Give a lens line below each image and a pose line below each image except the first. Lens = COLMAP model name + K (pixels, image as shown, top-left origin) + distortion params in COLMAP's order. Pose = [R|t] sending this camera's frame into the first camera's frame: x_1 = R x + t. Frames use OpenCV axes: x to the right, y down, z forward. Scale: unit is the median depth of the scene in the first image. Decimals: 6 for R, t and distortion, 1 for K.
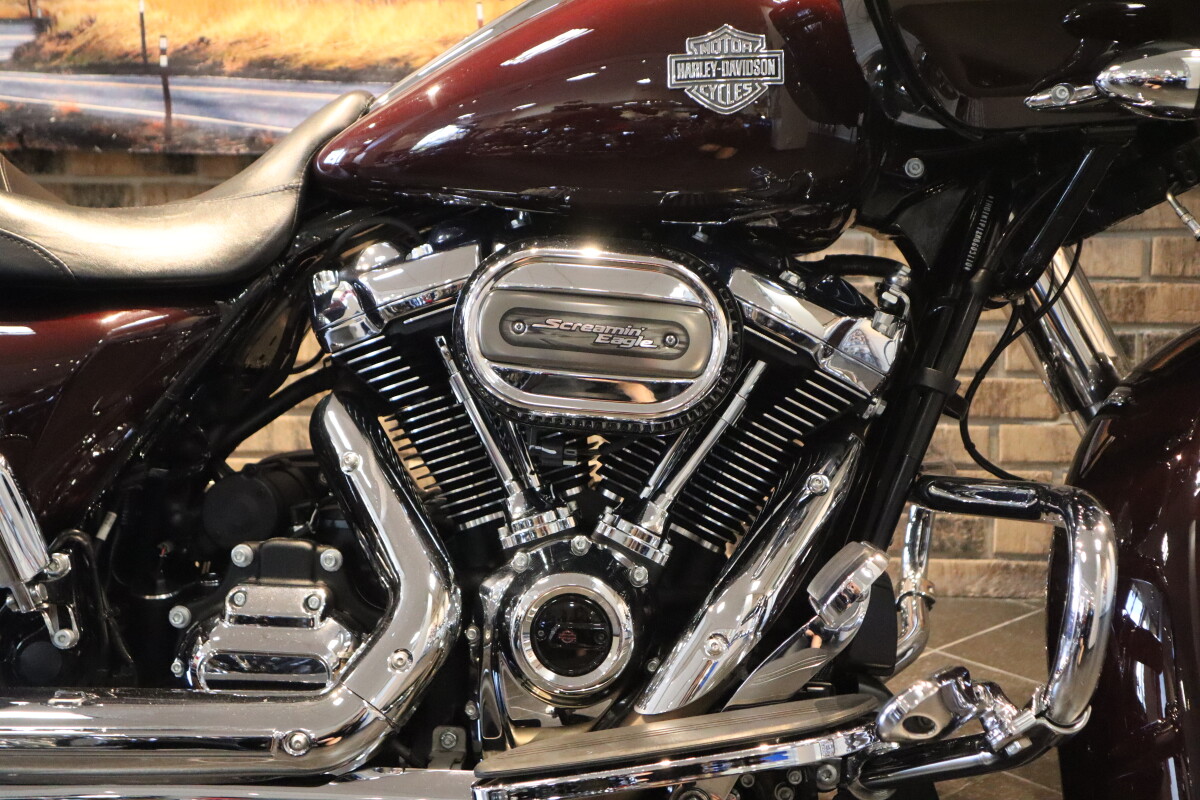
lens RADIAL K [[1550.6, 0, 602.6], [0, 1550.6, 397.7], [0, 0, 1]] dist [0.158281, 0.000000]
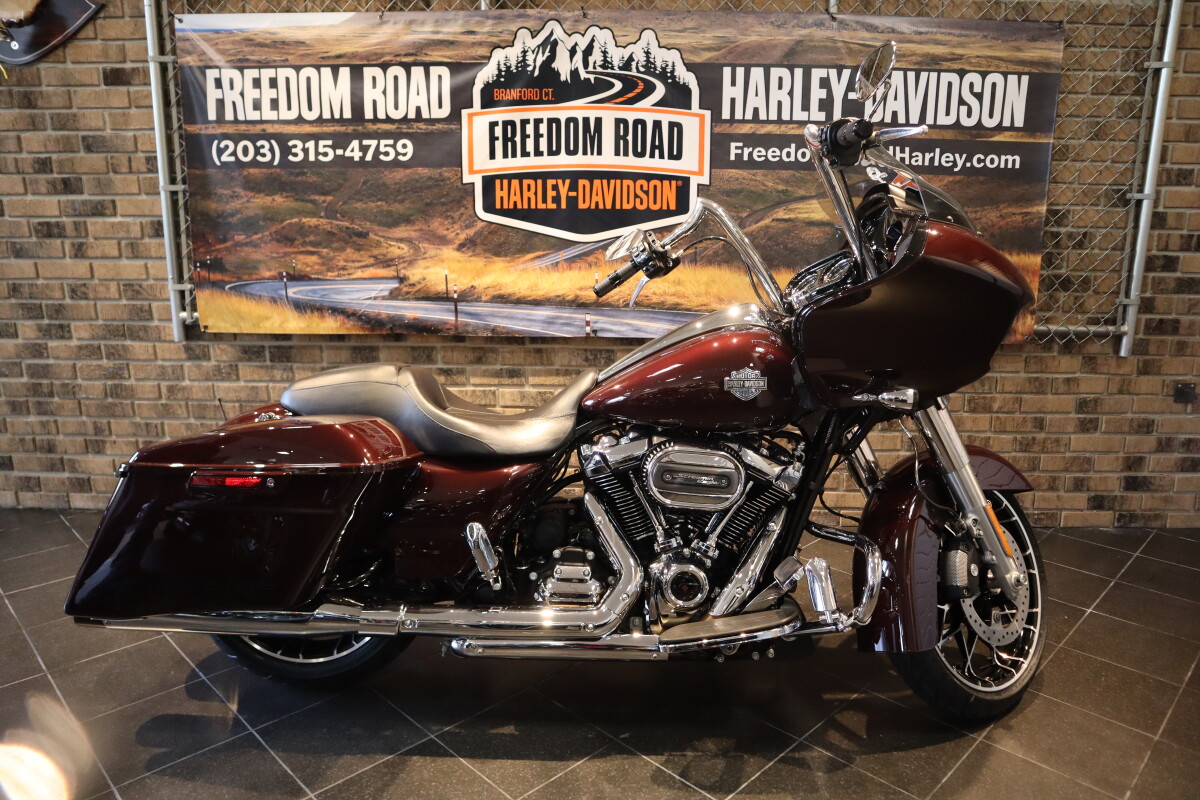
lens RADIAL K [[882.4, 0, 600.1], [0, 882.4, 398.4], [0, 0, 1]] dist [-0.010235, -0.001299]
pose [[0.998692, -0.001209, 0.051115, -0.235917], [-0.002412, 0.997493, 0.070719, -0.272250], [-0.051073, -0.070750, 0.996186, -0.485798]]
